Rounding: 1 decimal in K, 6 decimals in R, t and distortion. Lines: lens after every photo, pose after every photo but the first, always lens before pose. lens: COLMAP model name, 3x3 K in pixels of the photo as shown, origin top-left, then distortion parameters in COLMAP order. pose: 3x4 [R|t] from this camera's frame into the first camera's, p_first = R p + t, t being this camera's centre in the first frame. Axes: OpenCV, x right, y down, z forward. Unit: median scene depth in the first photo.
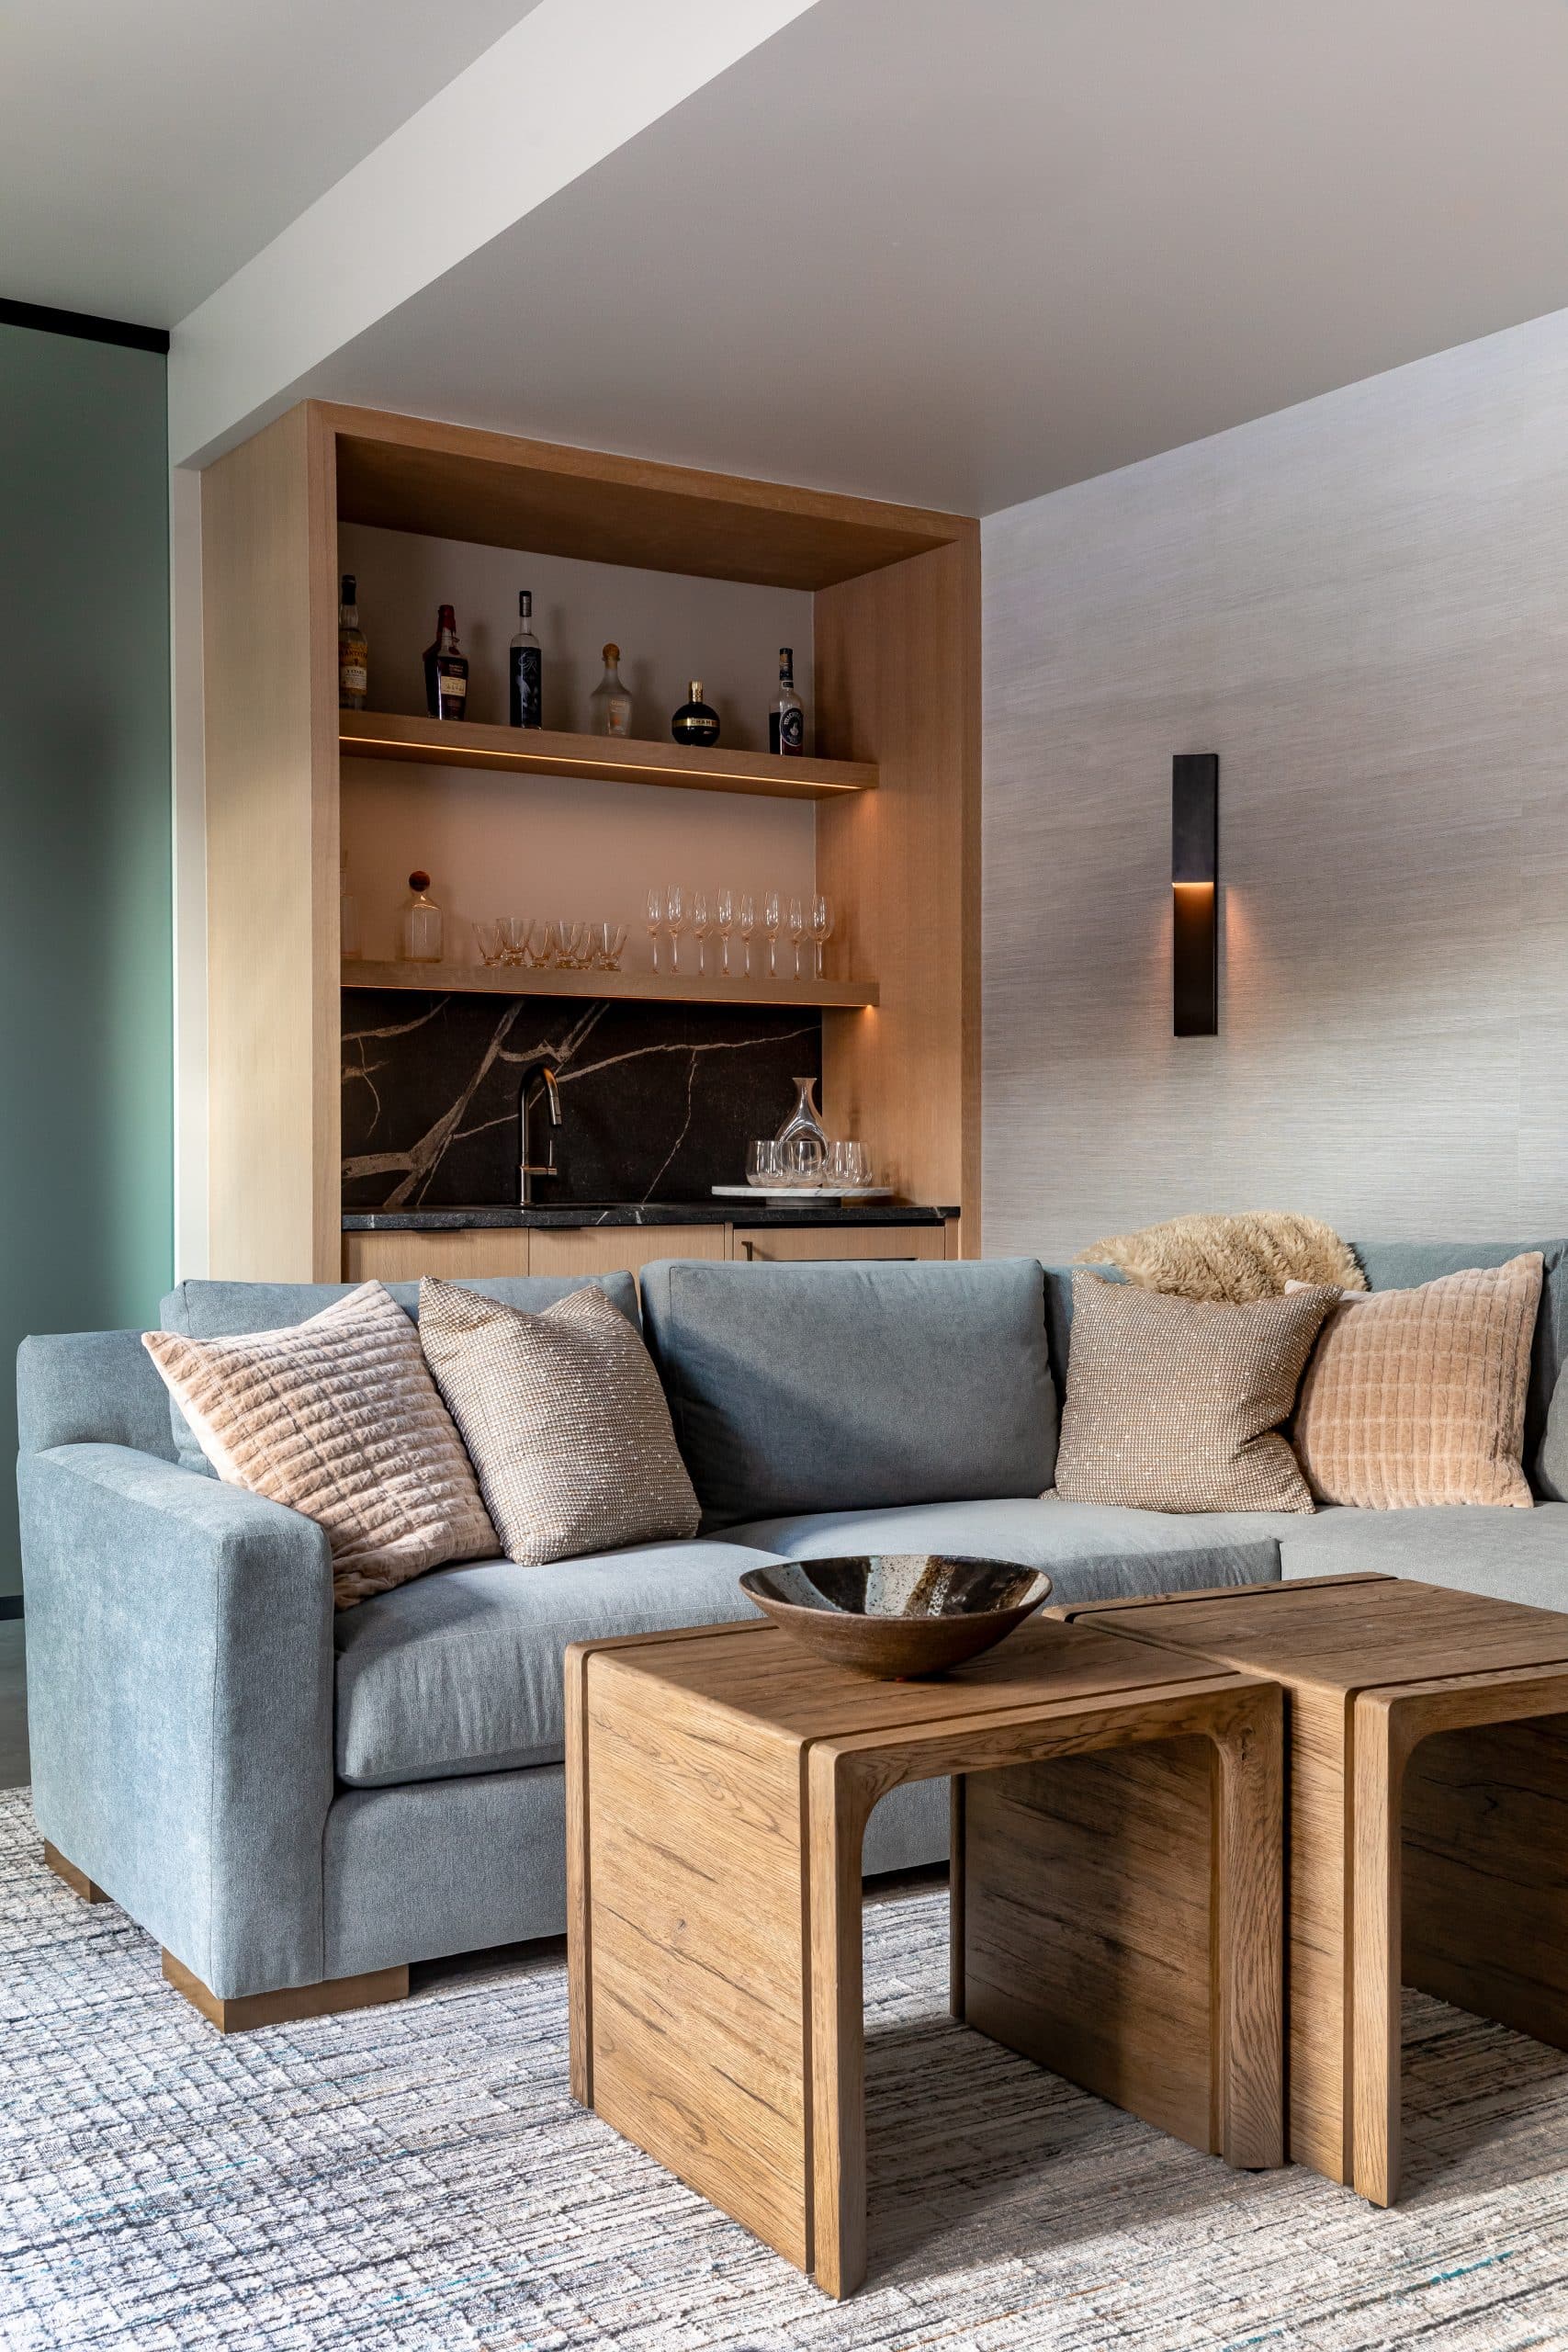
lens RADIAL K [[2471.5, 0, 797.5], [0, 2471.5, 1172.3], [0, 0, 1]] dist [0.028740, 0.000000]
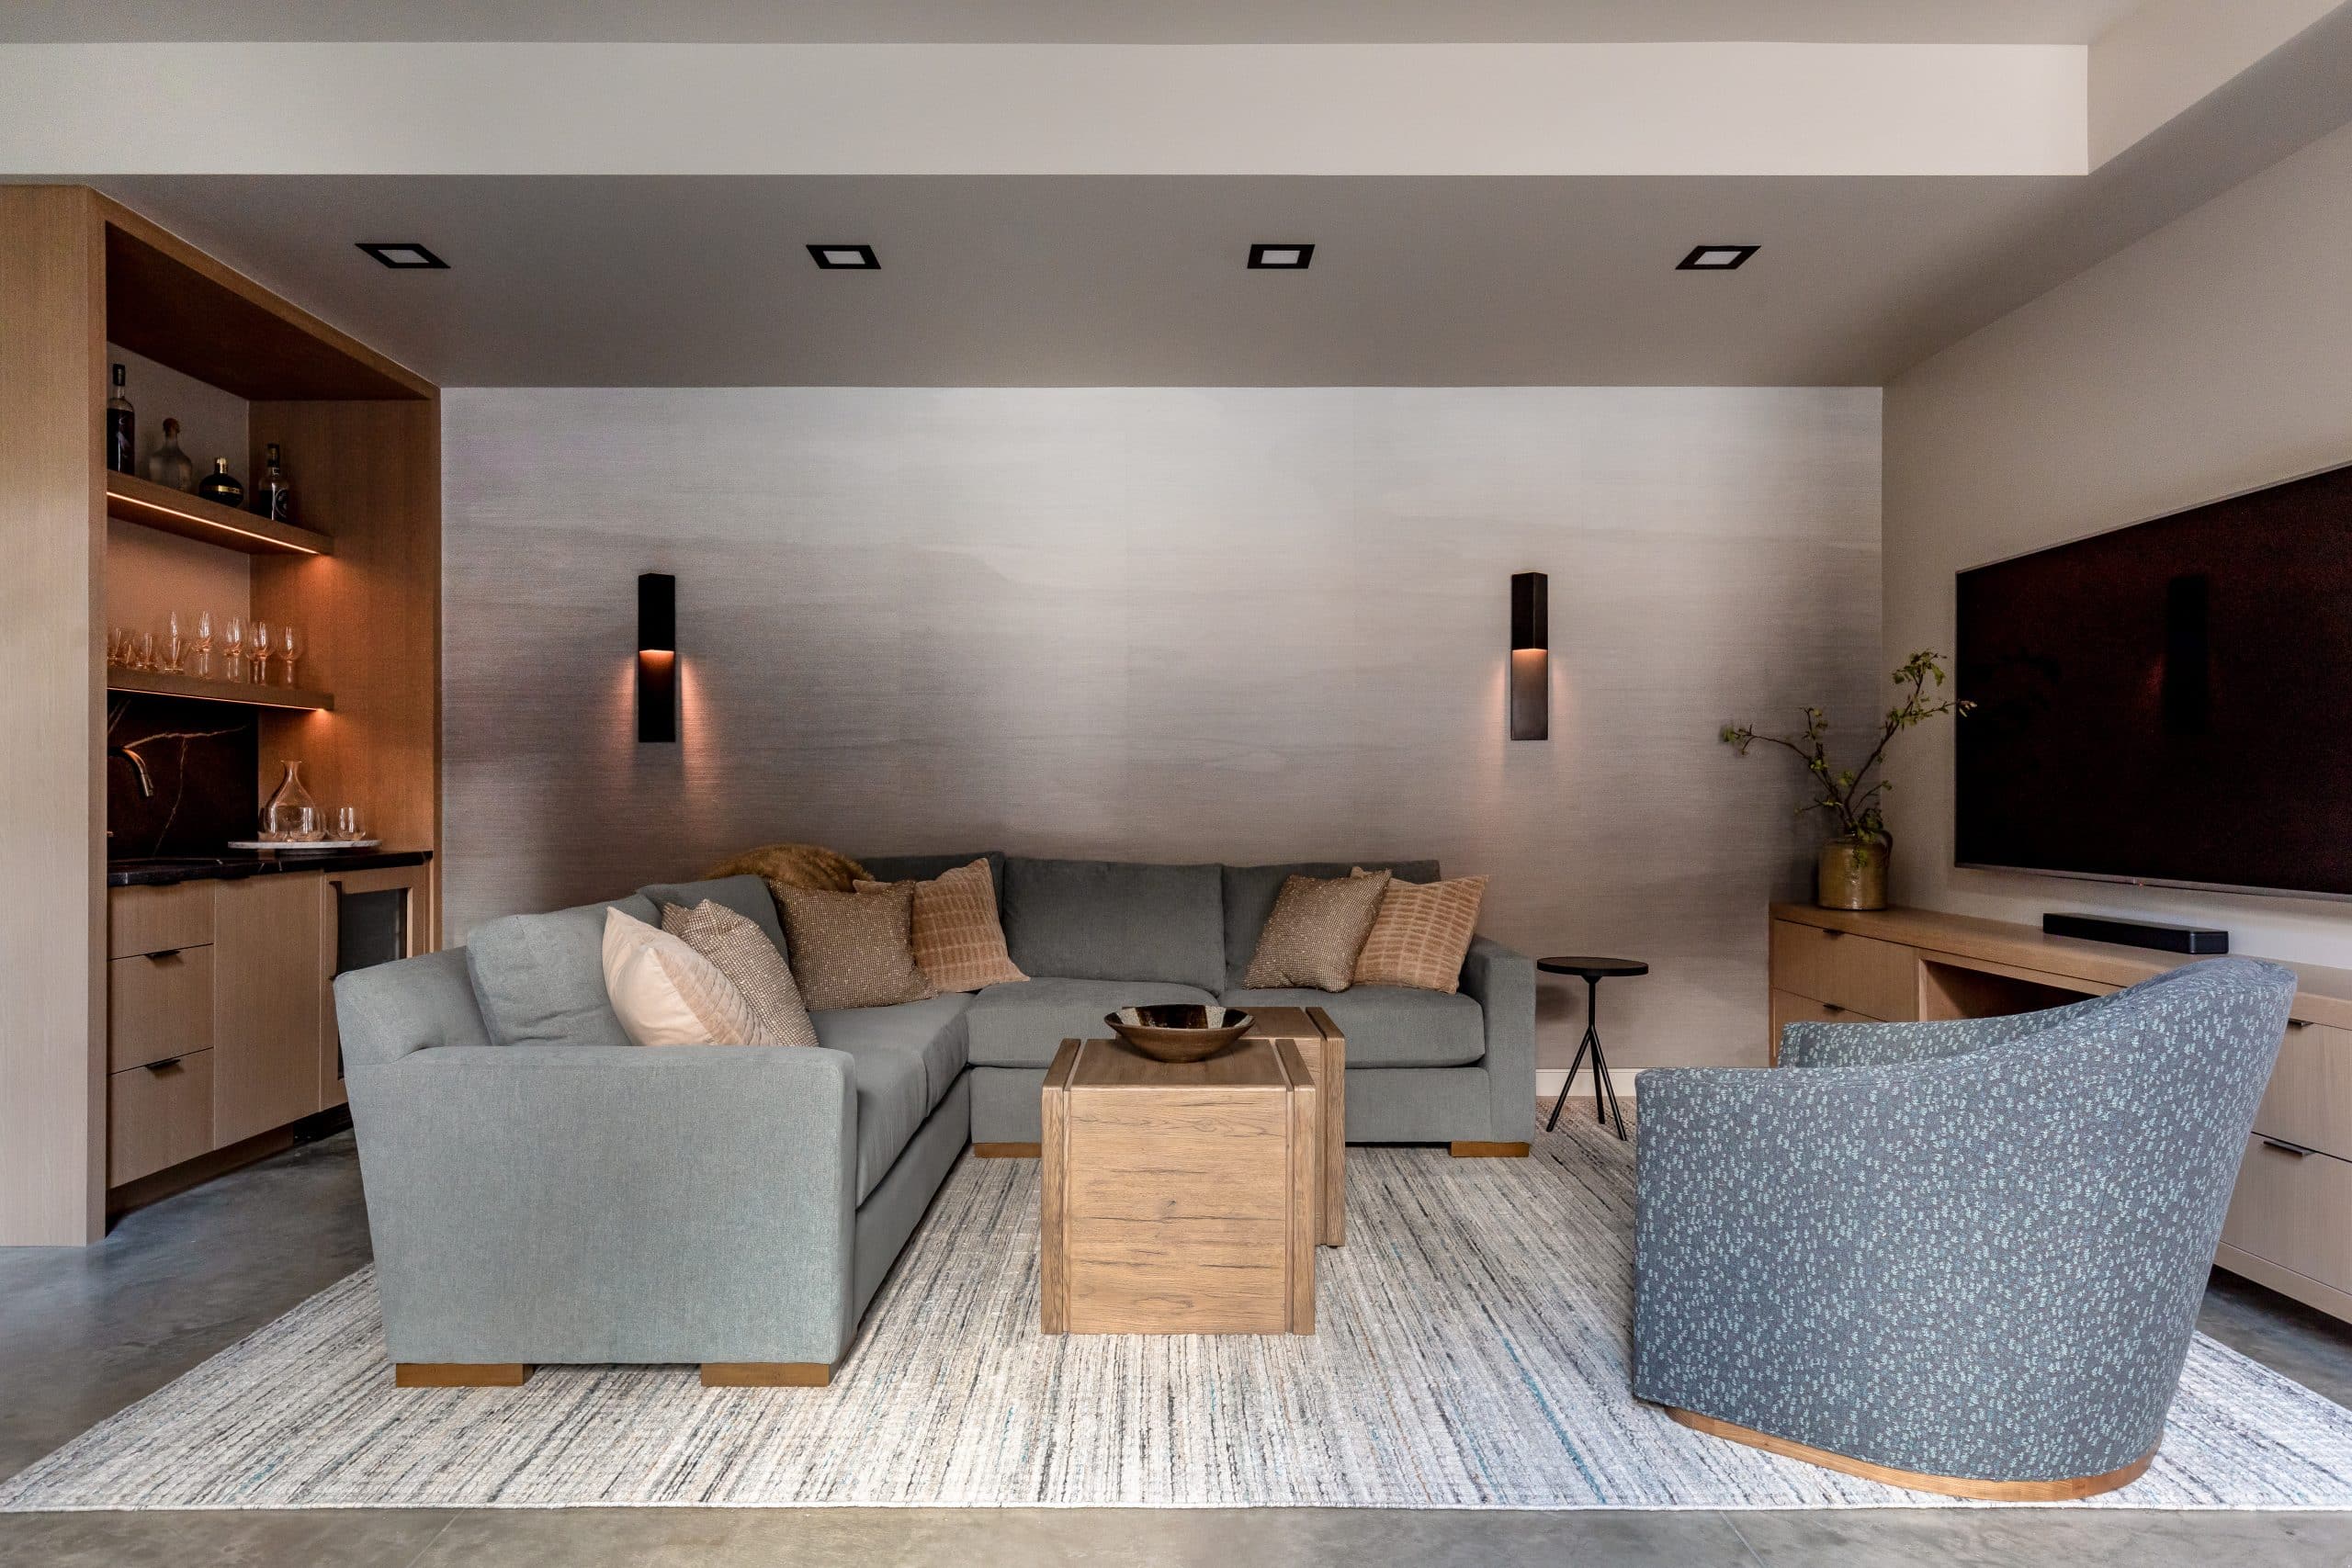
lens RADIAL K [[1386.1, 0, 1287.2], [0, 1386.1, 799.4], [0, 0, 1]] dist [0.007693, -0.003596]
pose [[0.521267, -0.002557, 0.853390, -0.597716], [0.014577, 0.999876, -0.005908, -0.007150], [-0.853269, 0.015520, 0.521240, 0.214609]]
